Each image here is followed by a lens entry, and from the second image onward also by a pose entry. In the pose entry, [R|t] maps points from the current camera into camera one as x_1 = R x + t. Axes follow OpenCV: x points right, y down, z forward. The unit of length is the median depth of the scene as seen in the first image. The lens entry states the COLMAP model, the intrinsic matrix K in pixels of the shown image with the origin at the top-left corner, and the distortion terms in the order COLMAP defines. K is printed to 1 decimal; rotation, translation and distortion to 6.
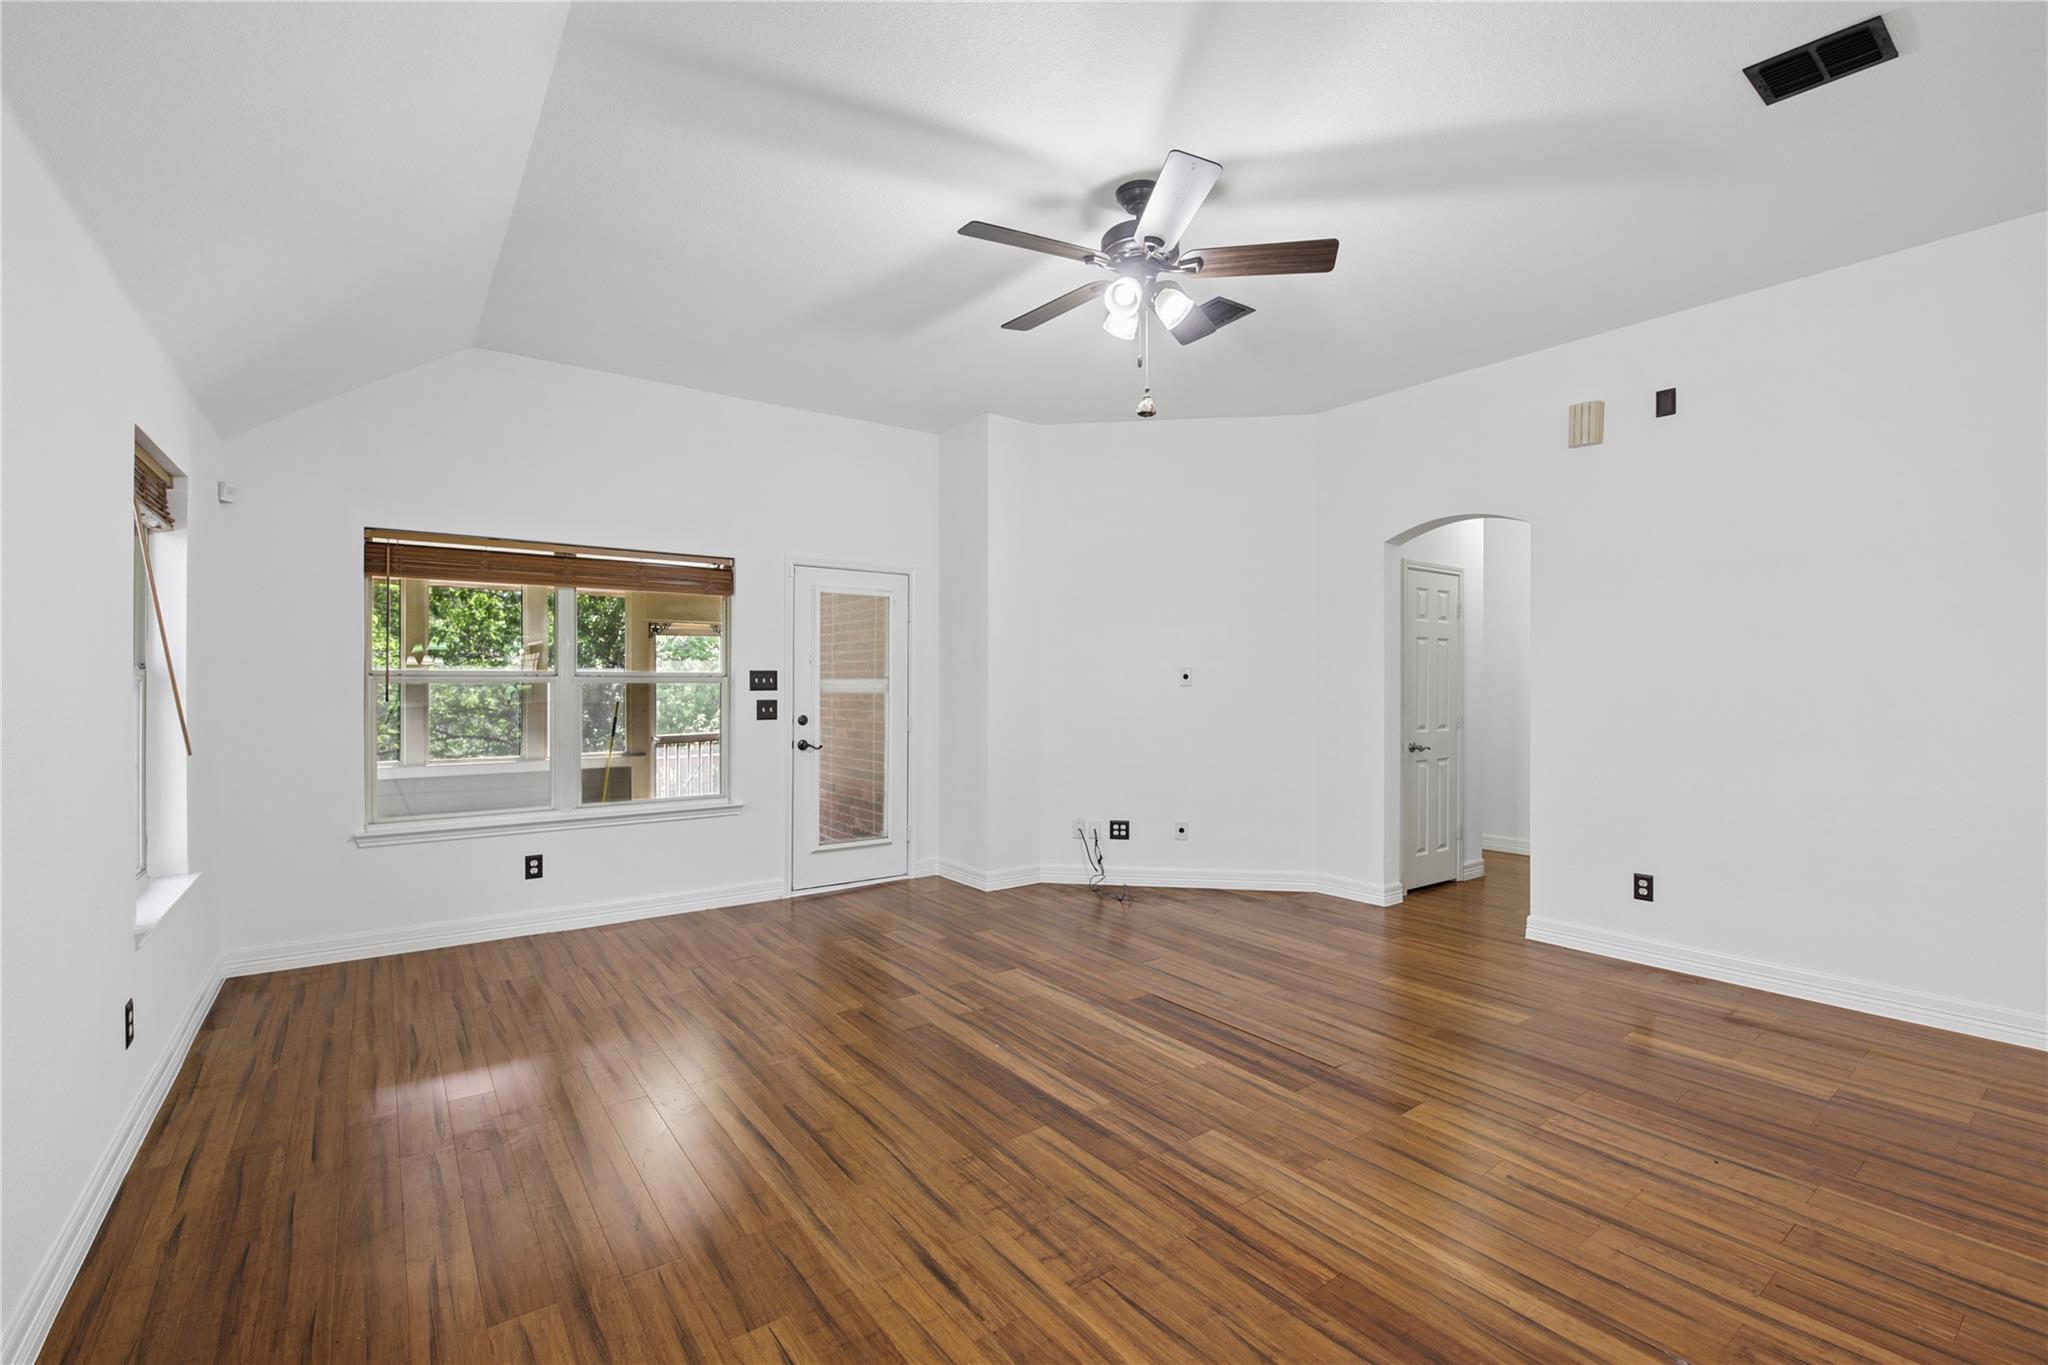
lens RADIAL K [[882.8, 0, 1030.4], [0, 882.8, 681.8], [0, 0, 1]] dist [-0.012841, -0.001252]
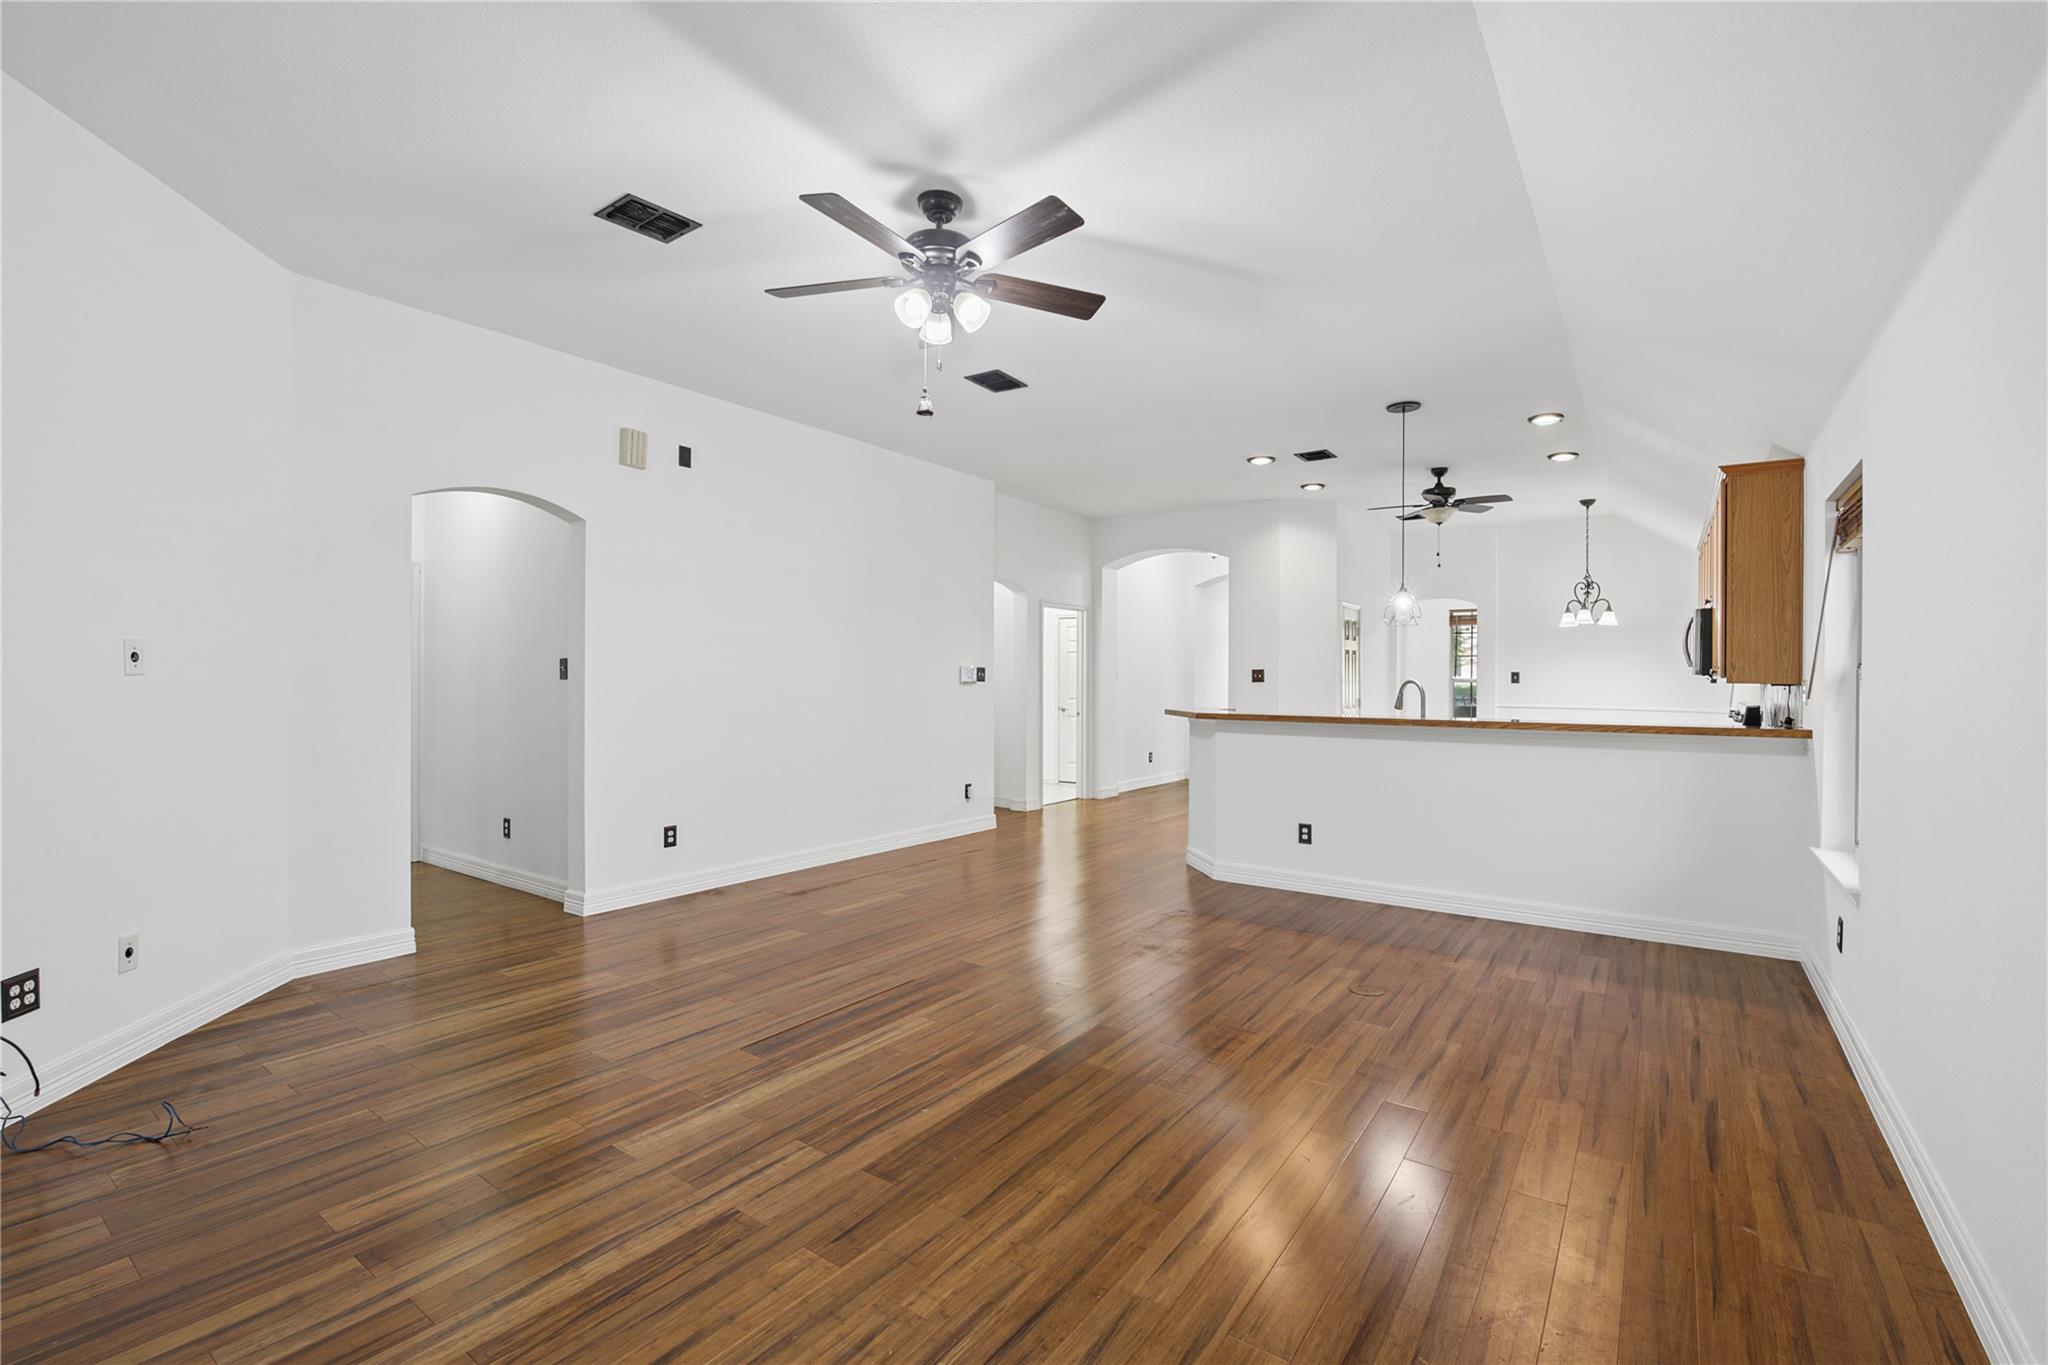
lens RADIAL K [[882.8, 0, 1045.0], [0, 882.8, 679.0], [0, 0, 1]] dist [-0.012841, -0.001252]
pose [[-0.319148, -0.004517, 0.947694, -0.650659], [-0.009072, 0.999957, 0.001711, 0.001895], [-0.947662, -0.008051, -0.319175, 0.876776]]
